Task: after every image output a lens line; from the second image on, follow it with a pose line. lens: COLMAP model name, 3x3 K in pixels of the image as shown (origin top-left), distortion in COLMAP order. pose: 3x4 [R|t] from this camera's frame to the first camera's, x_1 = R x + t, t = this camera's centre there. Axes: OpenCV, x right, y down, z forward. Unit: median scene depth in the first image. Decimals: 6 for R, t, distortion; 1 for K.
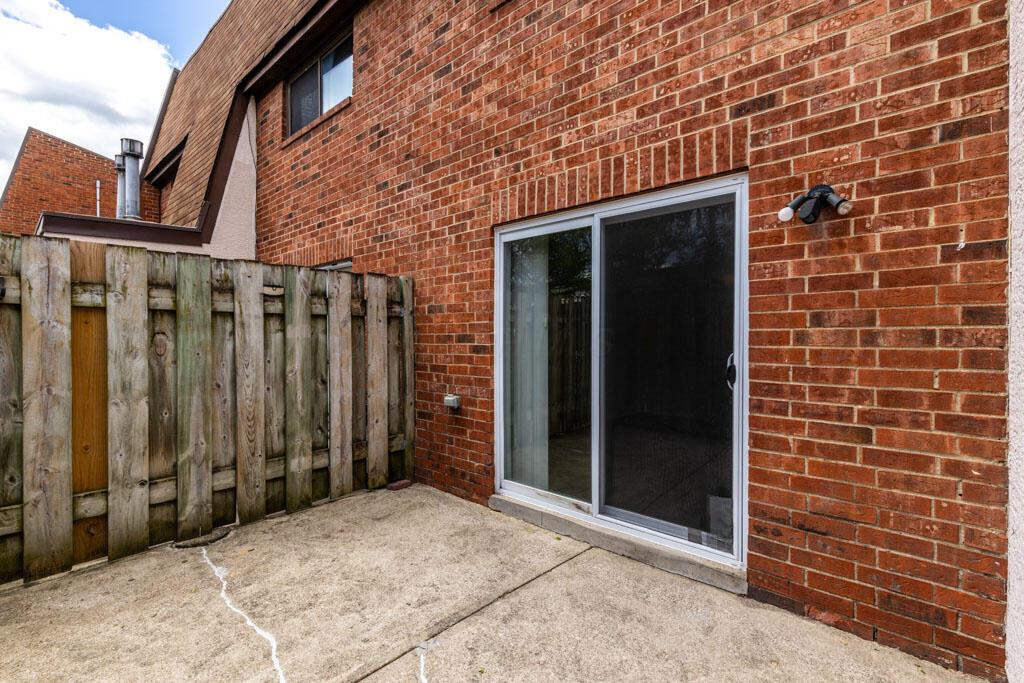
lens RADIAL K [[458.4, 0, 512.0], [0, 458.4, 341.5], [0, 0, 1]] dist [0.002466, -0.000755]
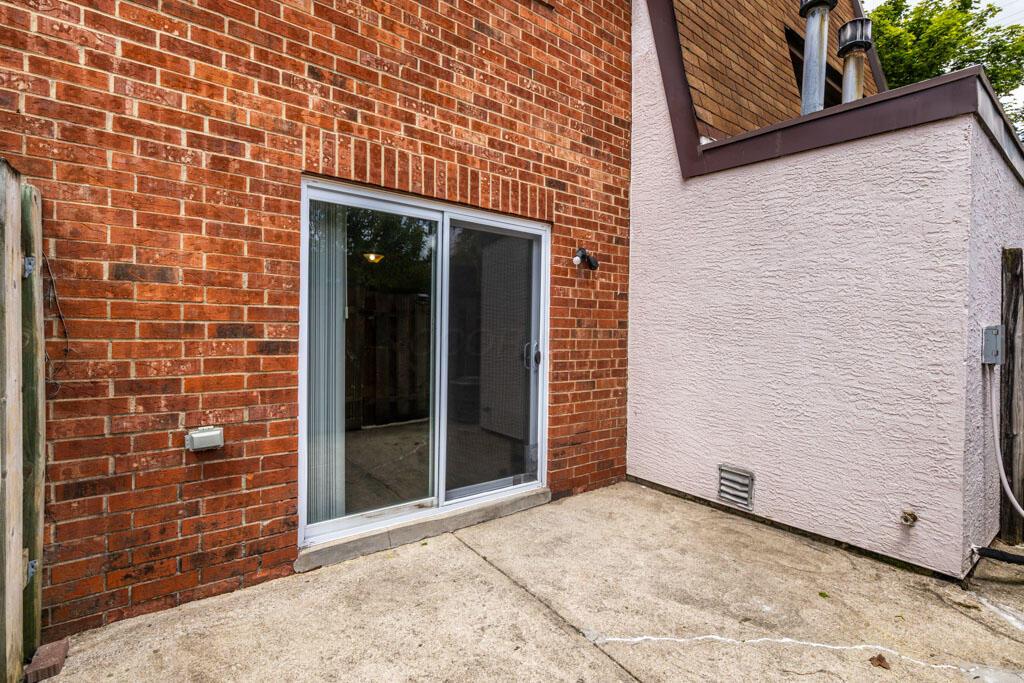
lens RADIAL K [[458.4, 0, 512.0], [0, 458.4, 341.5], [0, 0, 1]] dist [0.002466, -0.000755]
pose [[0.199043, -0.011281, 0.979926, -0.862472], [0.000004, 0.999934, 0.011510, 0.001081], [-0.979991, -0.002287, 0.199030, 0.697708]]
